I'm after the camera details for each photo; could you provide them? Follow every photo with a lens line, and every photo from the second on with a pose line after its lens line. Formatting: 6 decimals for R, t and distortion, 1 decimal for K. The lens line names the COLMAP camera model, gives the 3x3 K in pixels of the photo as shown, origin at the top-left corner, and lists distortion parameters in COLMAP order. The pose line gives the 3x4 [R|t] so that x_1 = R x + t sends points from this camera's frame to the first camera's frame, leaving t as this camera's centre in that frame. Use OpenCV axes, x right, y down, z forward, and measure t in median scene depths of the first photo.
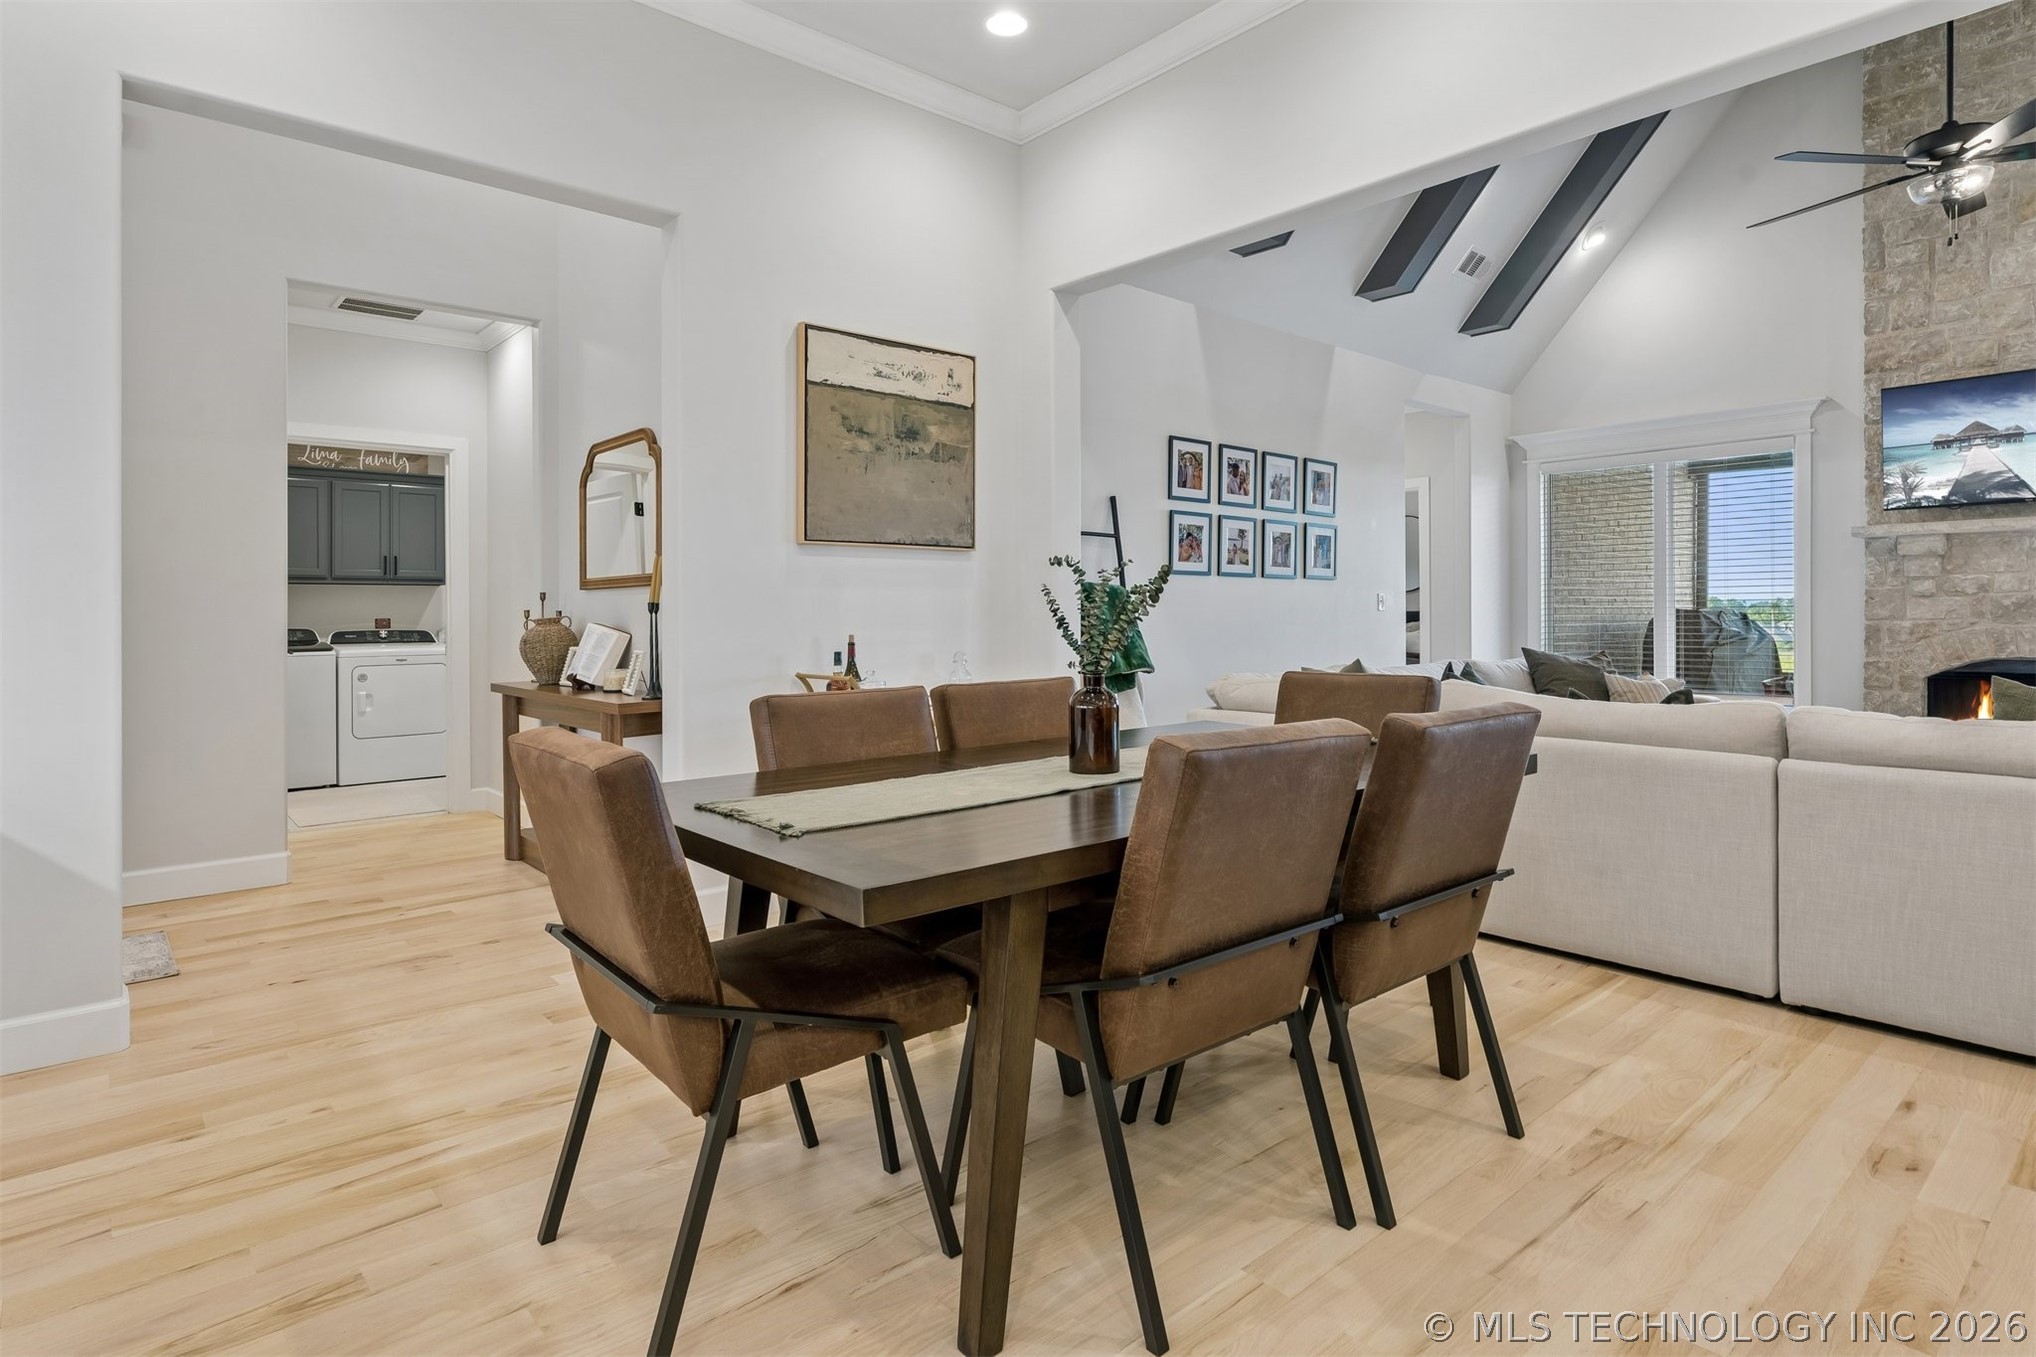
lens RADIAL K [[1070.3, 0, 989.9], [0, 1070.3, 607.2], [0, 0, 1]] dist [-0.002054, 0.000303]
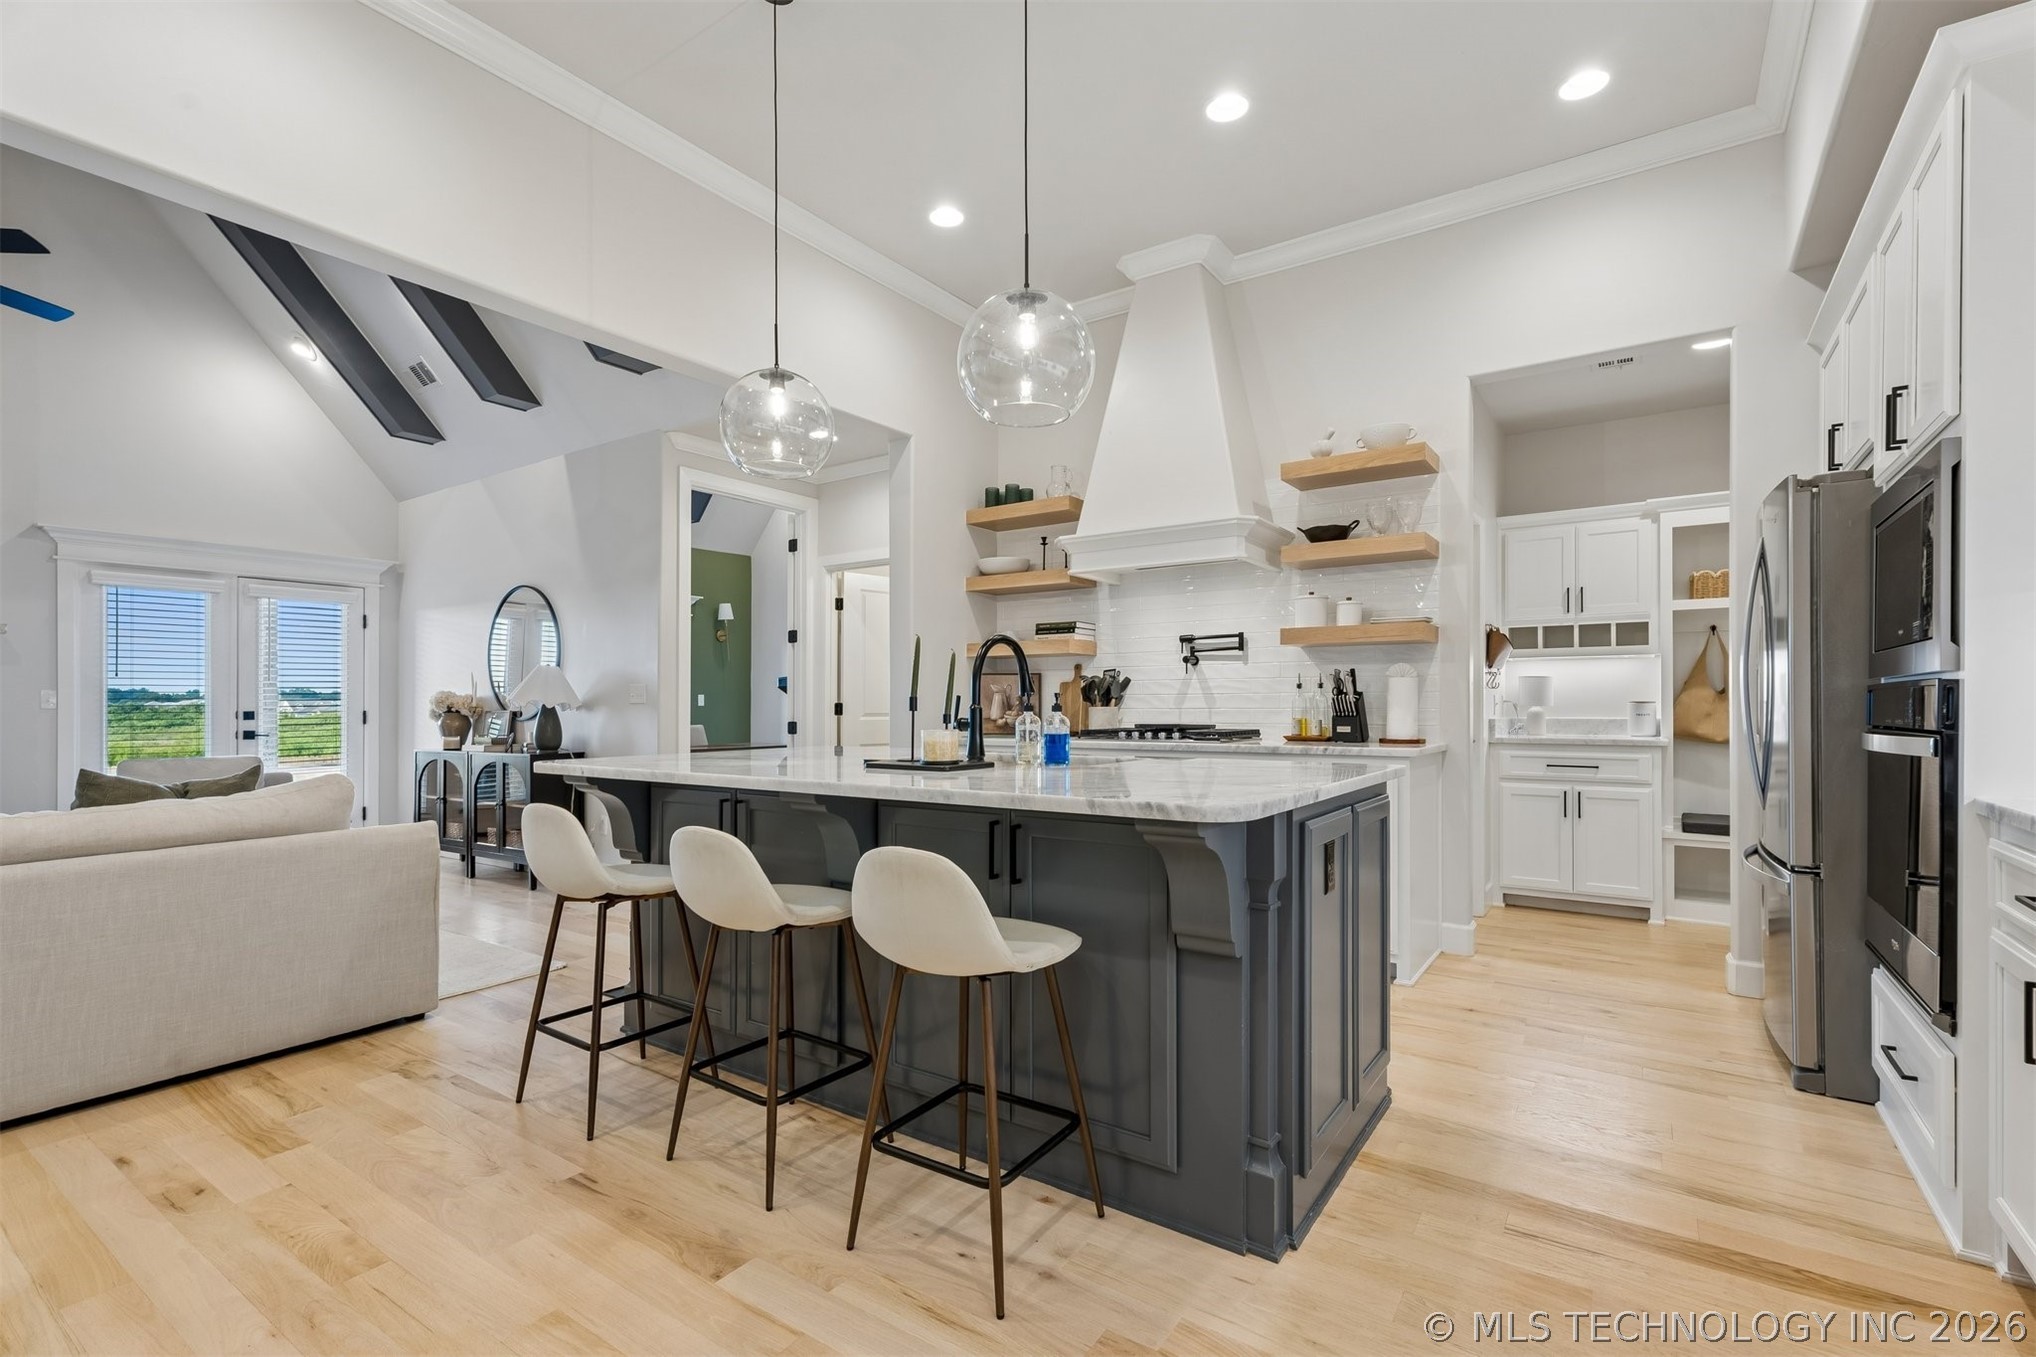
lens RADIAL K [[909.2, 0, 1038.2], [0, 909.2, 702.0], [0, 0, 1]] dist [0.005427, 0.000283]
pose [[-0.265883, 0.007005, 0.963980, -0.119126], [0.001504, 0.999975, -0.006851, 0.001370], [-0.964004, -0.000372, -0.265887, 0.137437]]
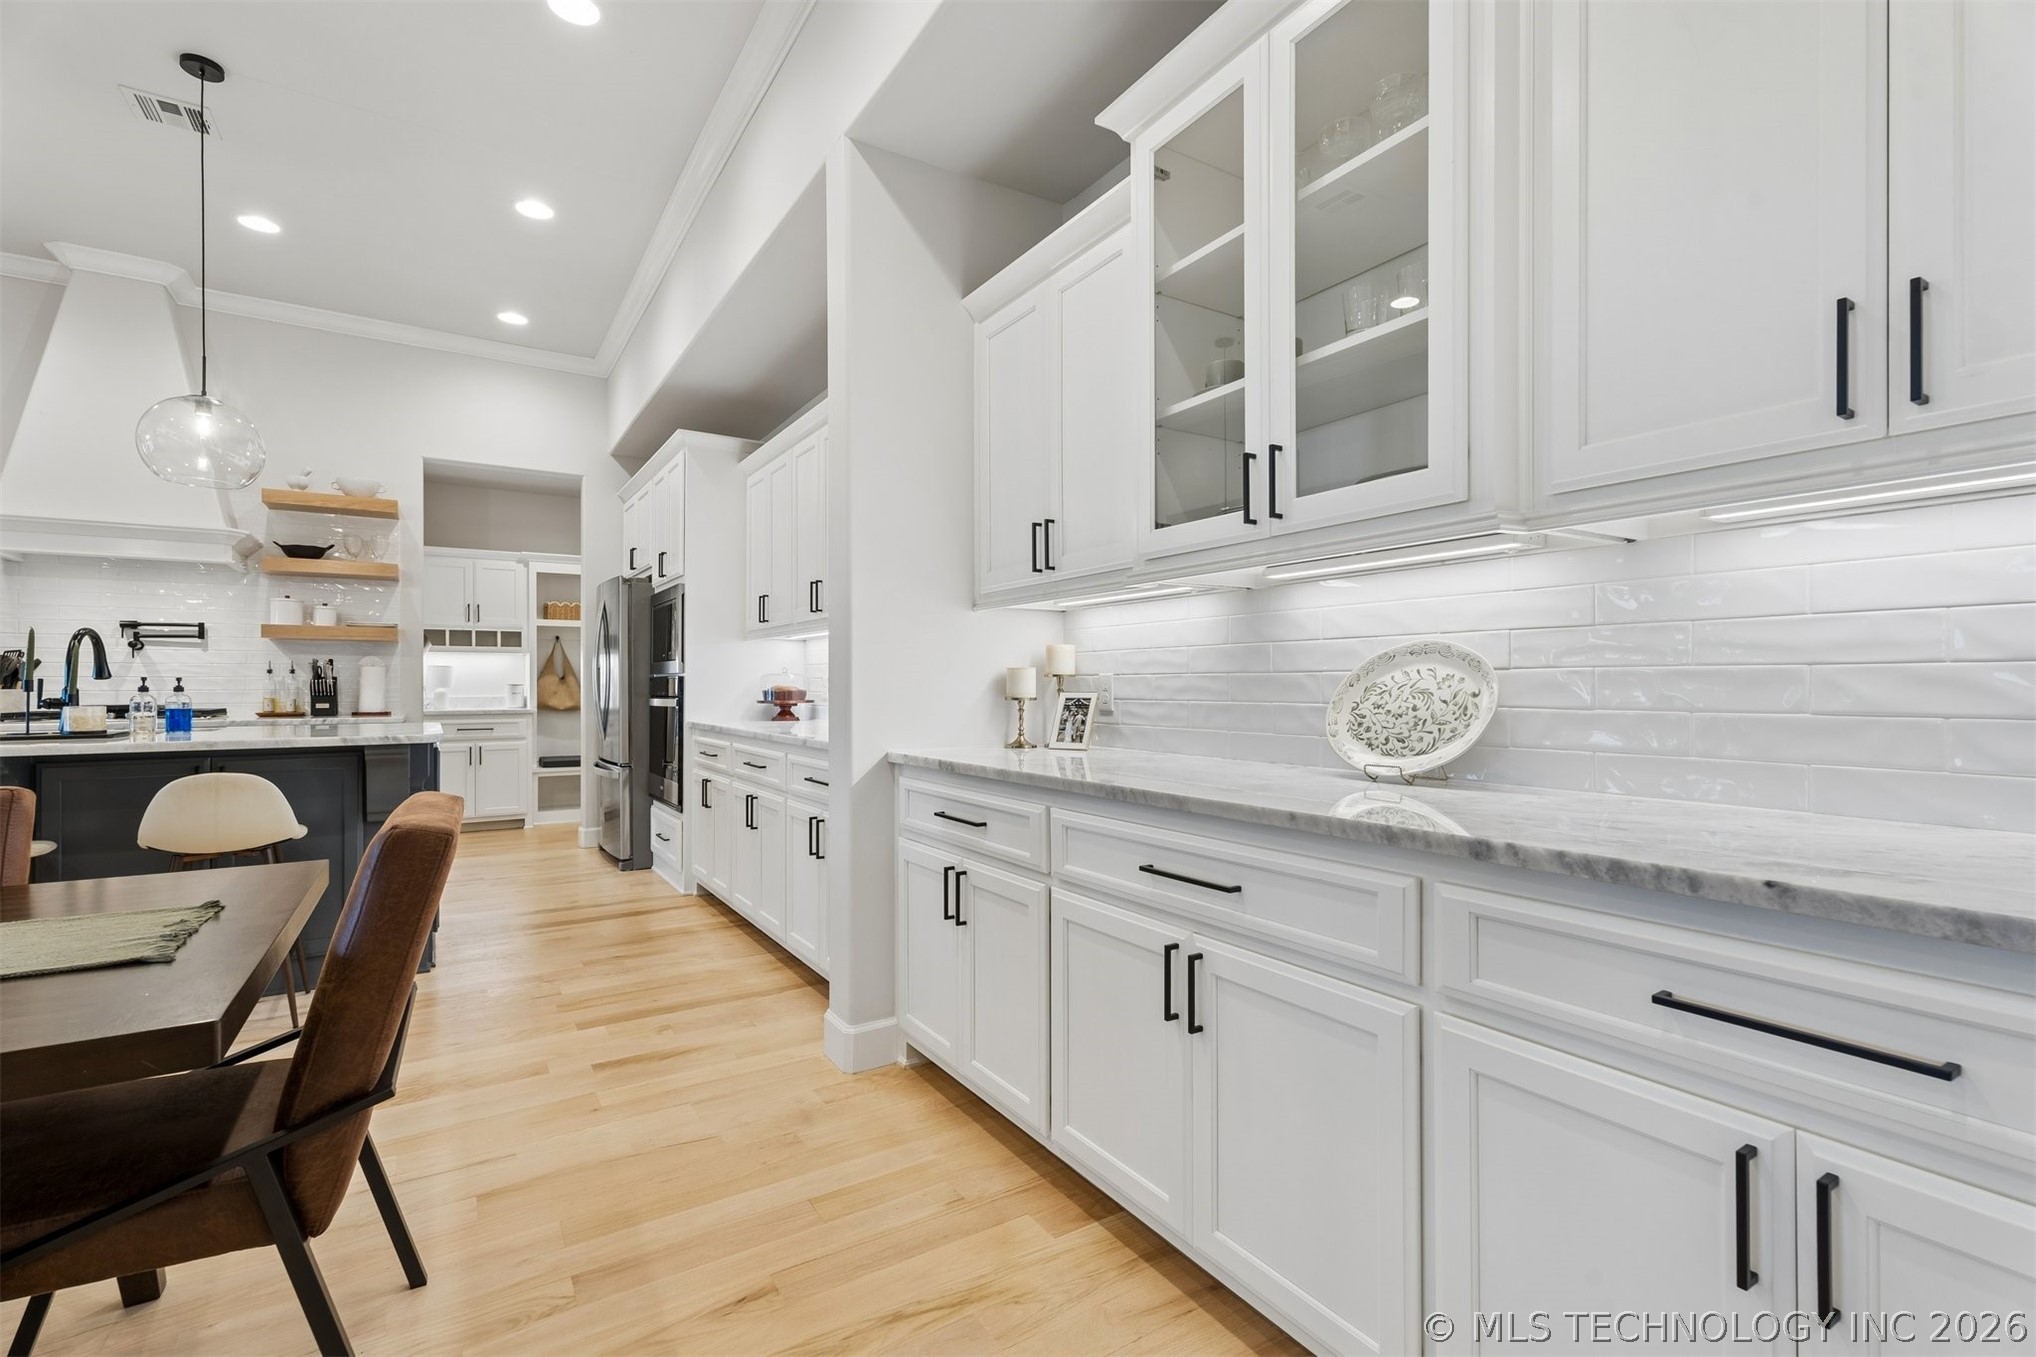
lens RADIAL K [[909.2, 0, 1019.4], [0, 909.2, 682.2], [0, 0, 1]] dist [0.005427, 0.000283]
pose [[-0.990672, 0.006847, 0.136099, -0.320556], [0.006306, 0.999970, -0.004404, 0.002982], [-0.136125, -0.003504, -0.990685, 0.537712]]
